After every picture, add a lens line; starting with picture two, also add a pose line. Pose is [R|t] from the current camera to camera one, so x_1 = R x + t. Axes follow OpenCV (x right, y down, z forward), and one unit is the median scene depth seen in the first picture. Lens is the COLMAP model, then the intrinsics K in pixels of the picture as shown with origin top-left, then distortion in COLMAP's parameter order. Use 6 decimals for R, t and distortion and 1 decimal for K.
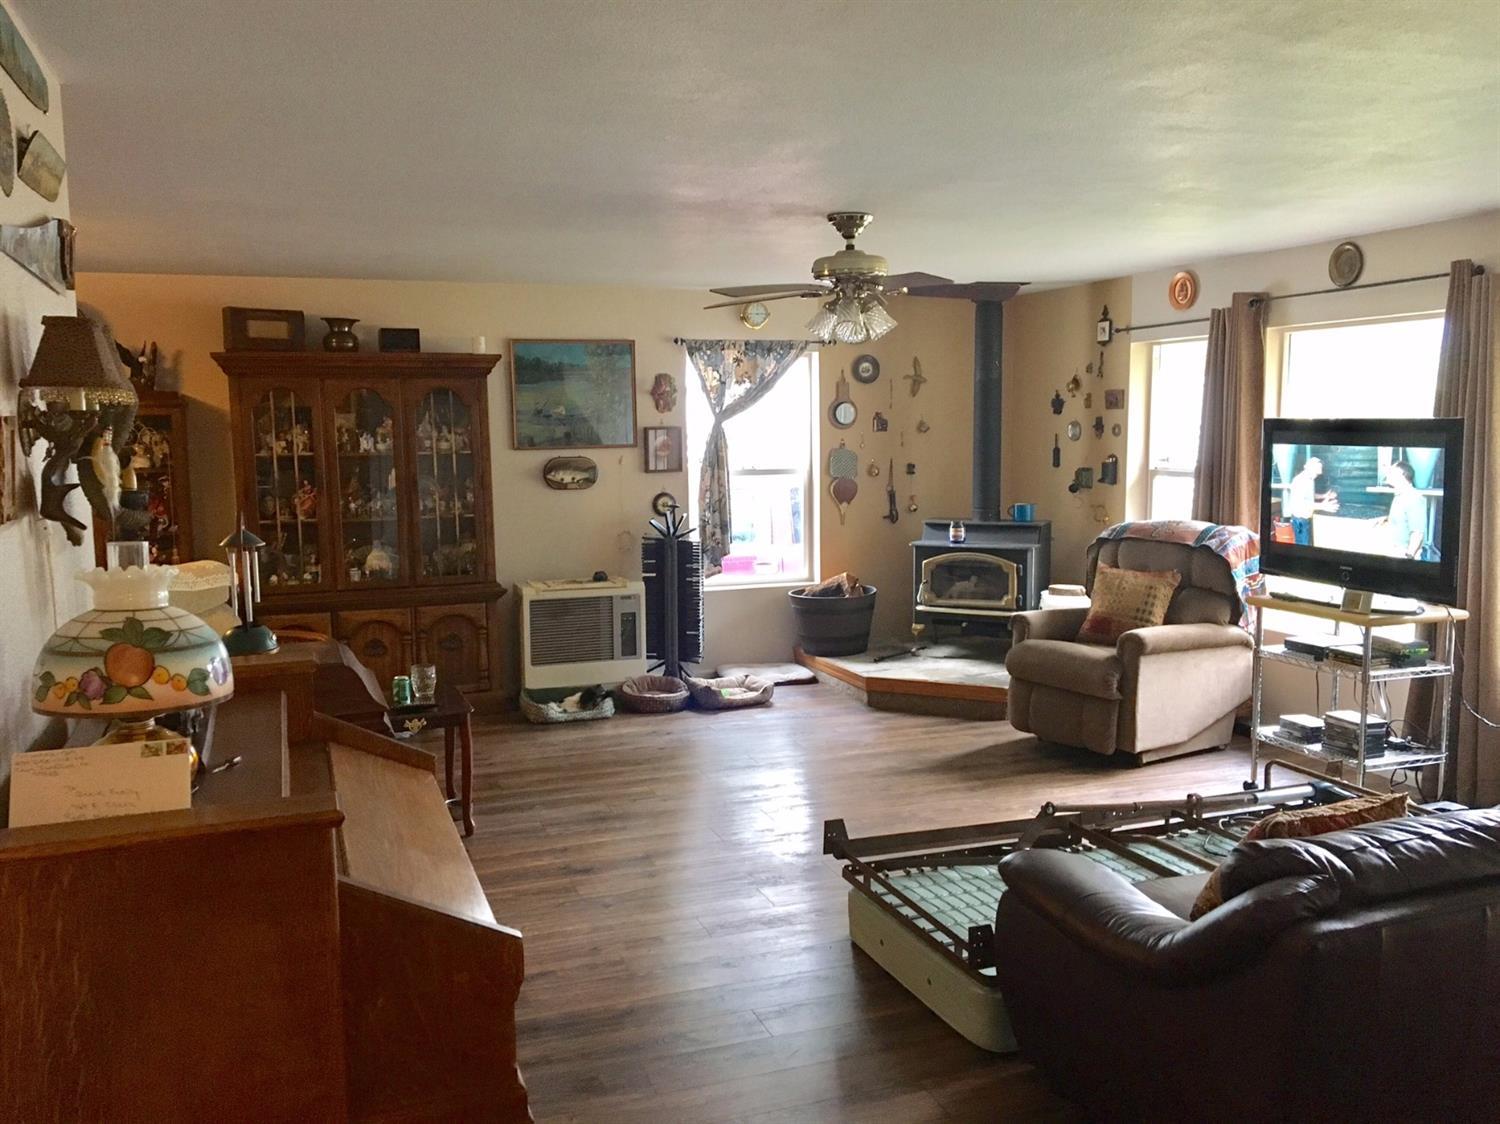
lens RADIAL K [[1246.3, 0, 750.0], [0, 1246.3, 562.0], [0, 0, 1]] dist [0.085346, -0.135917]
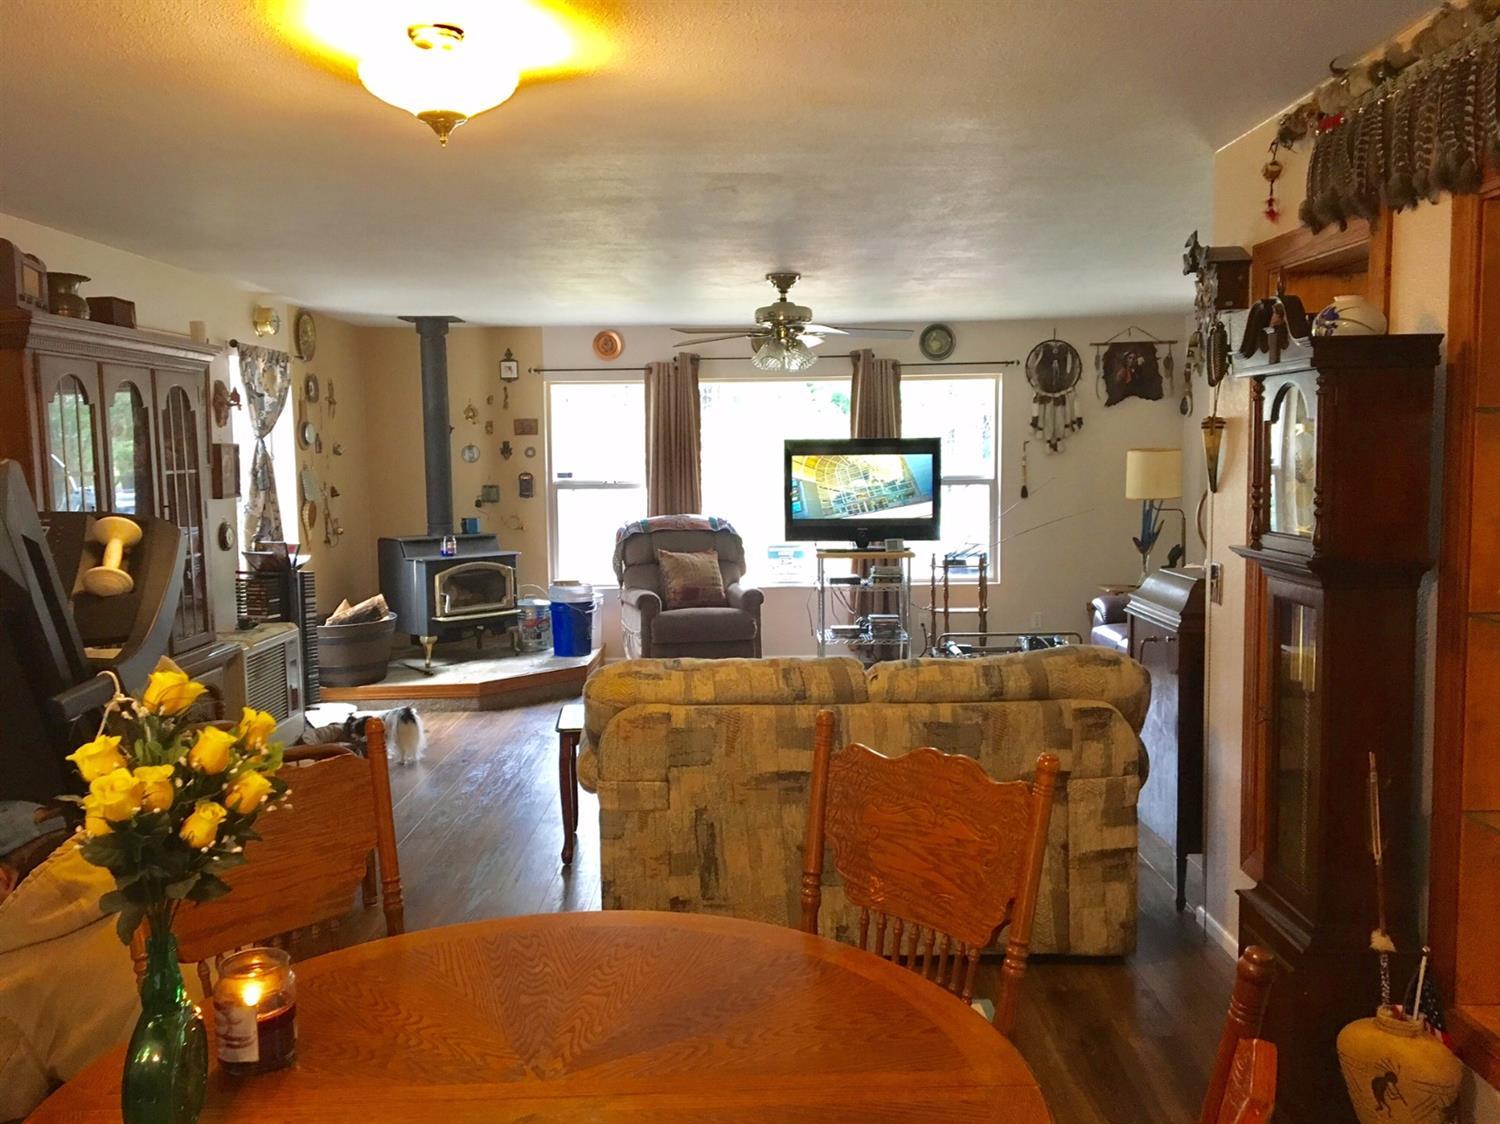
lens RADIAL K [[1246.3, 0, 750.0], [0, 1246.3, 562.0], [0, 0, 1]] dist [0.085346, -0.135917]
pose [[0.351584, -0.073723, 0.933249, -0.765509], [0.116548, 0.992586, 0.034503, -0.017209], [-0.928873, 0.096638, 0.357569, 0.383773]]
